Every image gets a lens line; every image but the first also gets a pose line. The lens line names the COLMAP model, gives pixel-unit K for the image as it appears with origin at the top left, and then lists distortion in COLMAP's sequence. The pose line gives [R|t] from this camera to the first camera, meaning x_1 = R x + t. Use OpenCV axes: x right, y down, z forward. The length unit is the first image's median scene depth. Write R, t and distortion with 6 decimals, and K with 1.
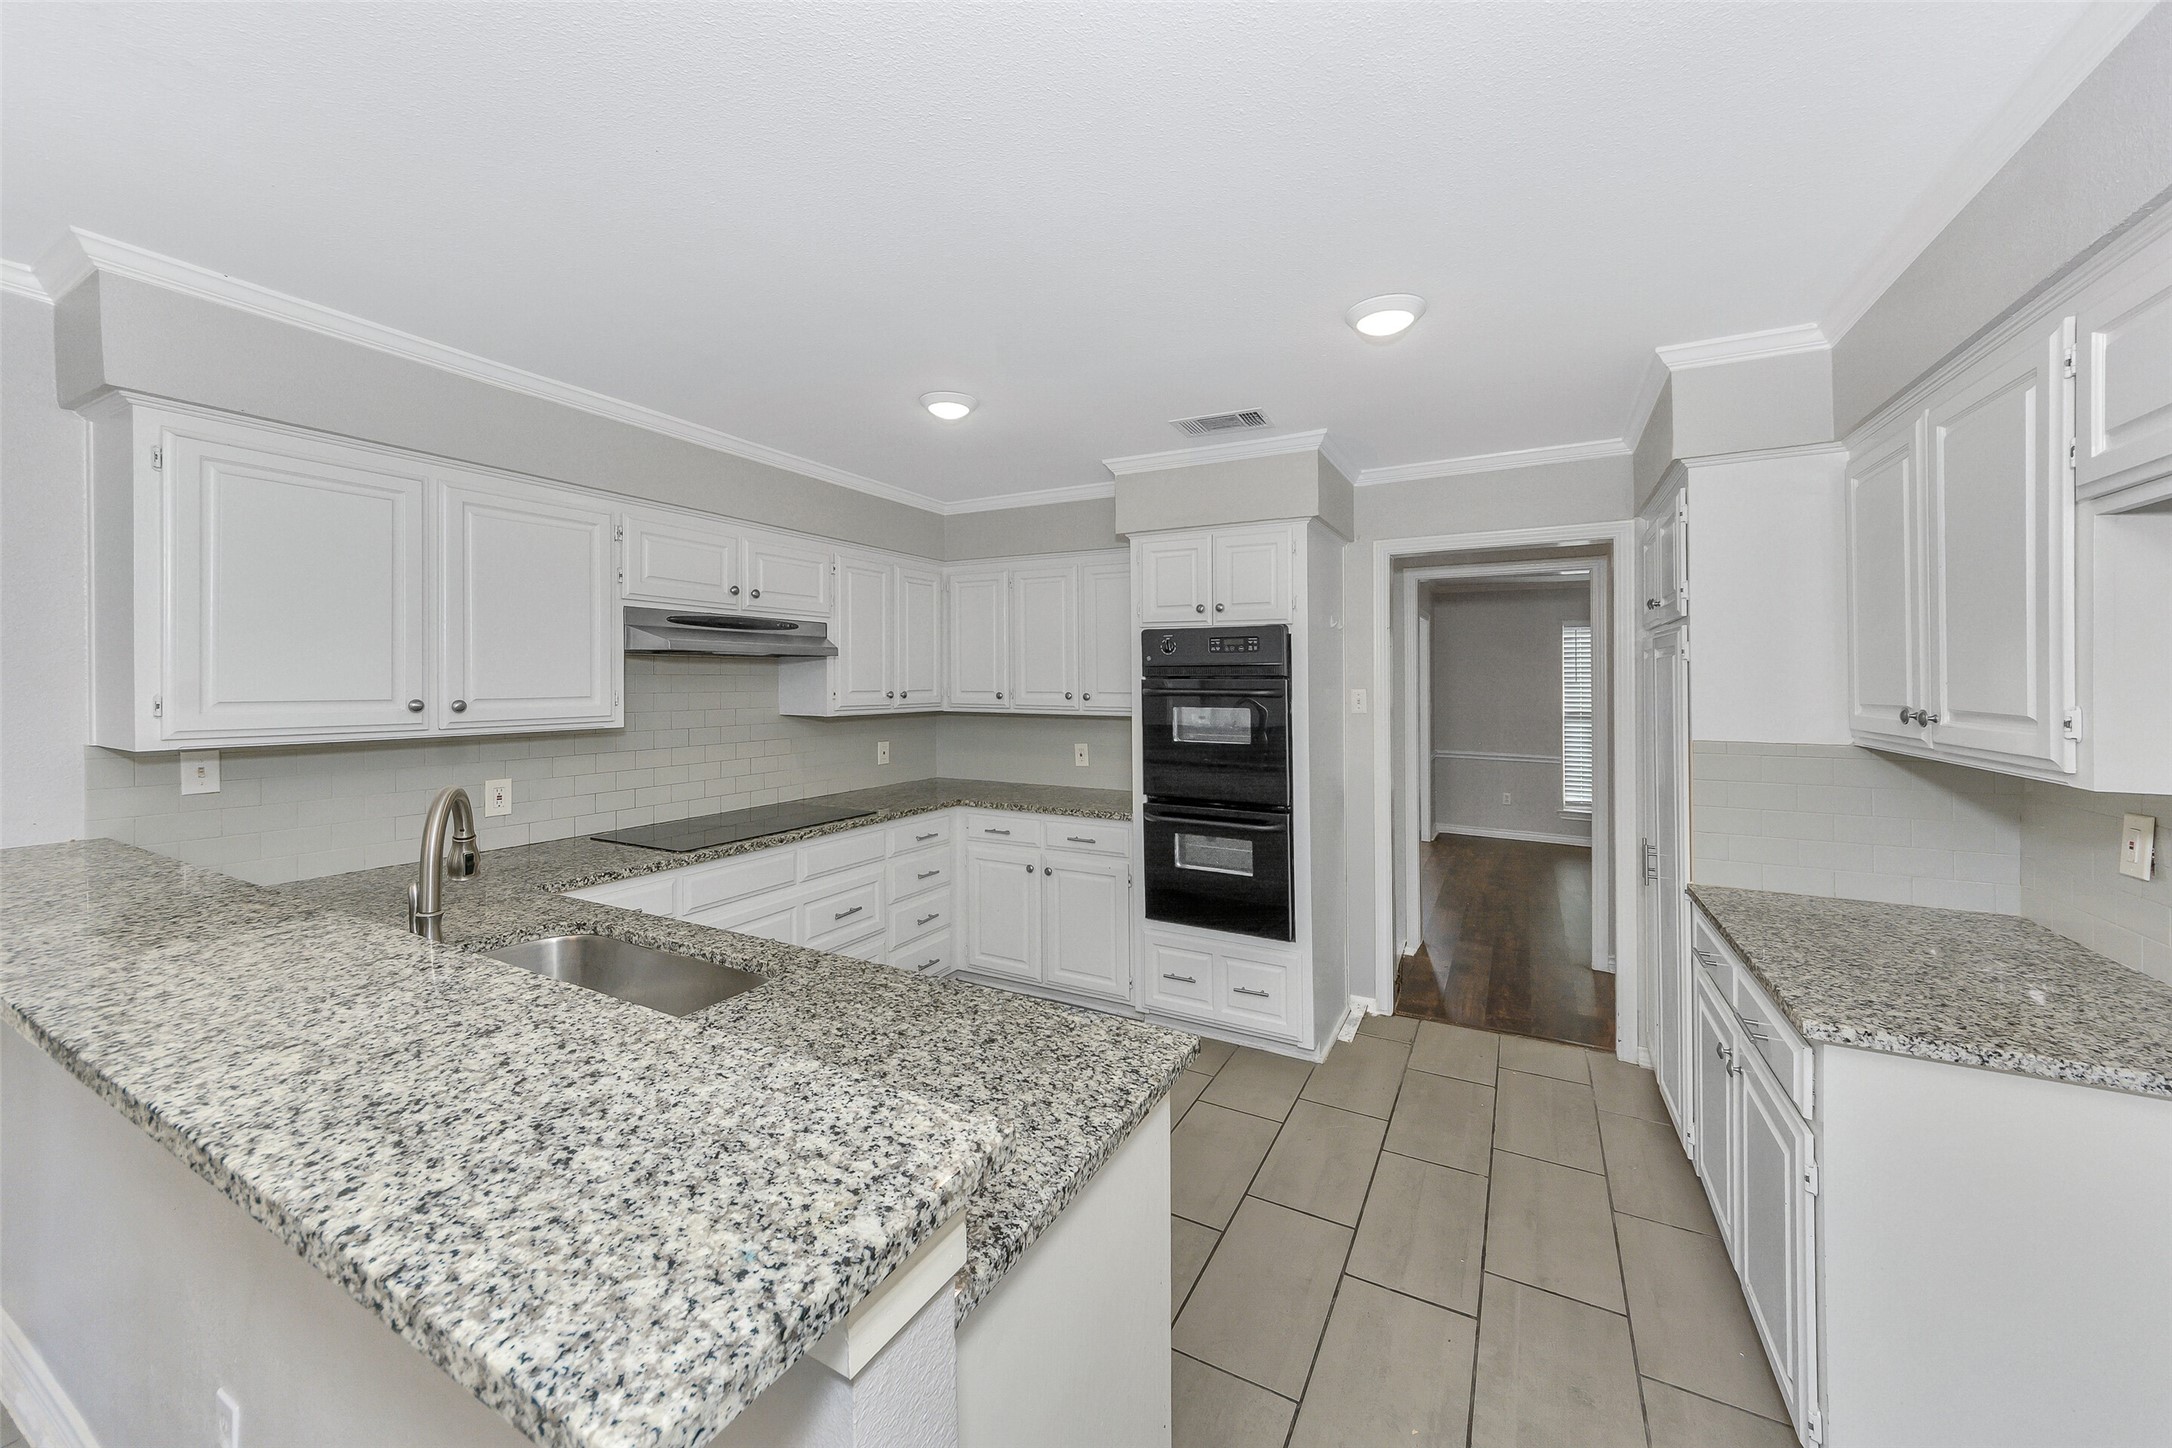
lens RADIAL K [[788.0, 0, 1118.3], [0, 788.0, 682.3], [0, 0, 1]] dist [0.013114, -0.000080]
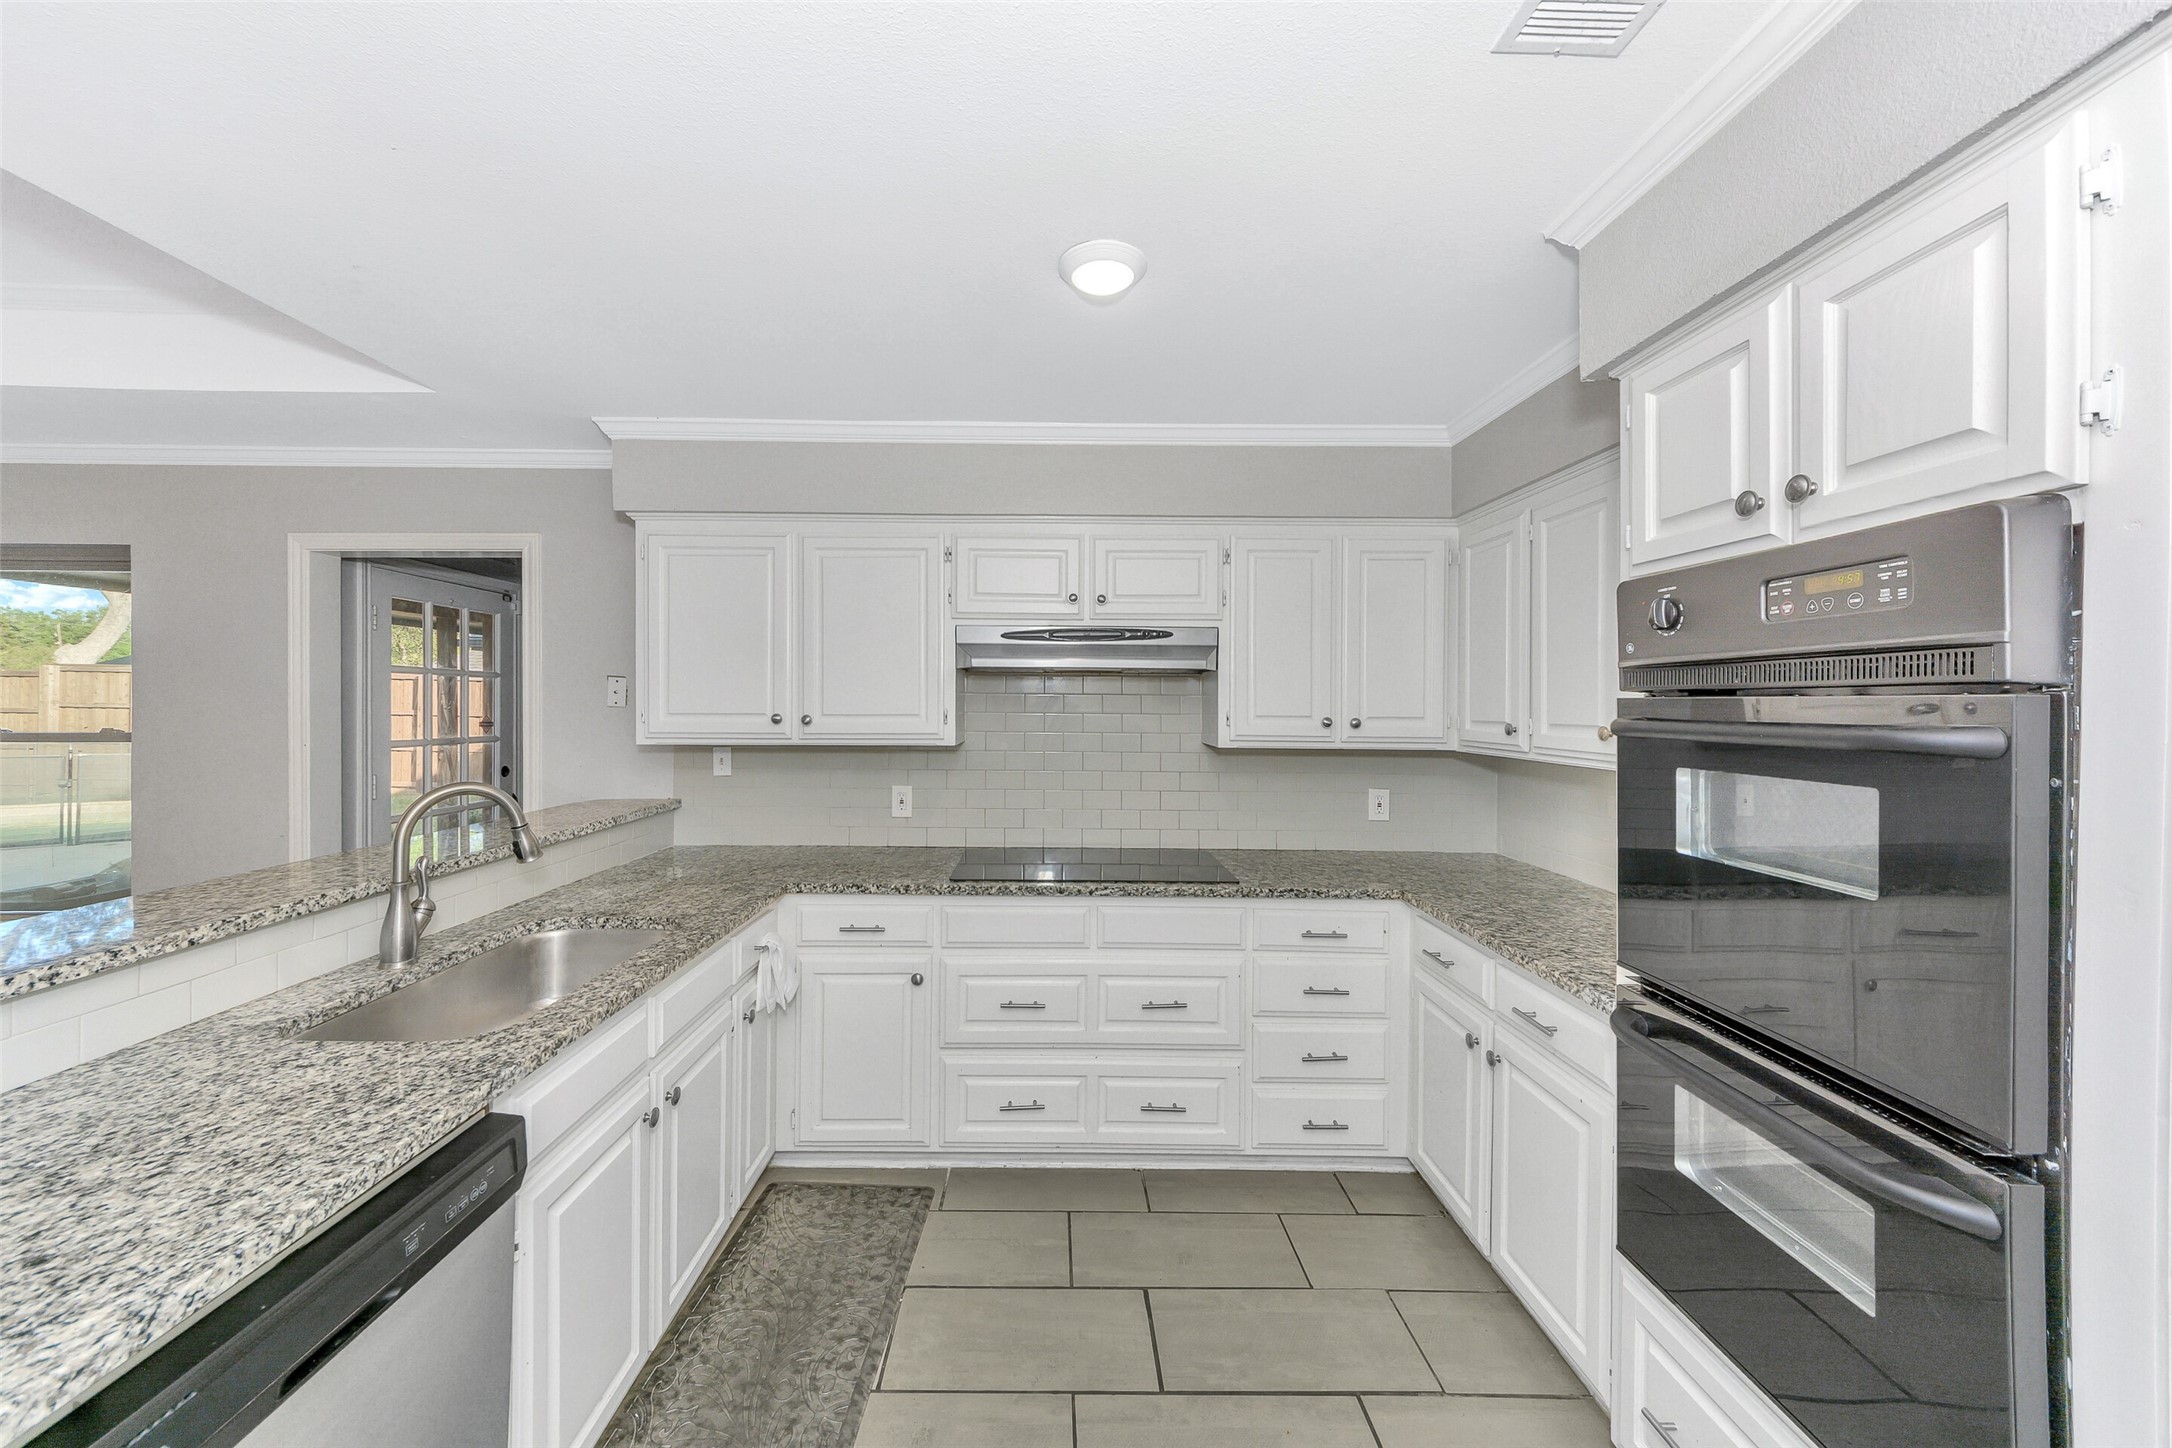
lens RADIAL K [[817.8, 0, 1044.2], [0, 817.8, 712.5], [0, 0, 1]] dist [0.020038, 0.000187]
pose [[0.447248, 0.015267, -0.894280, 0.303717], [-0.006231, 0.999883, 0.013954, -0.000633], [0.894388, -0.000669, 0.447291, 0.536754]]
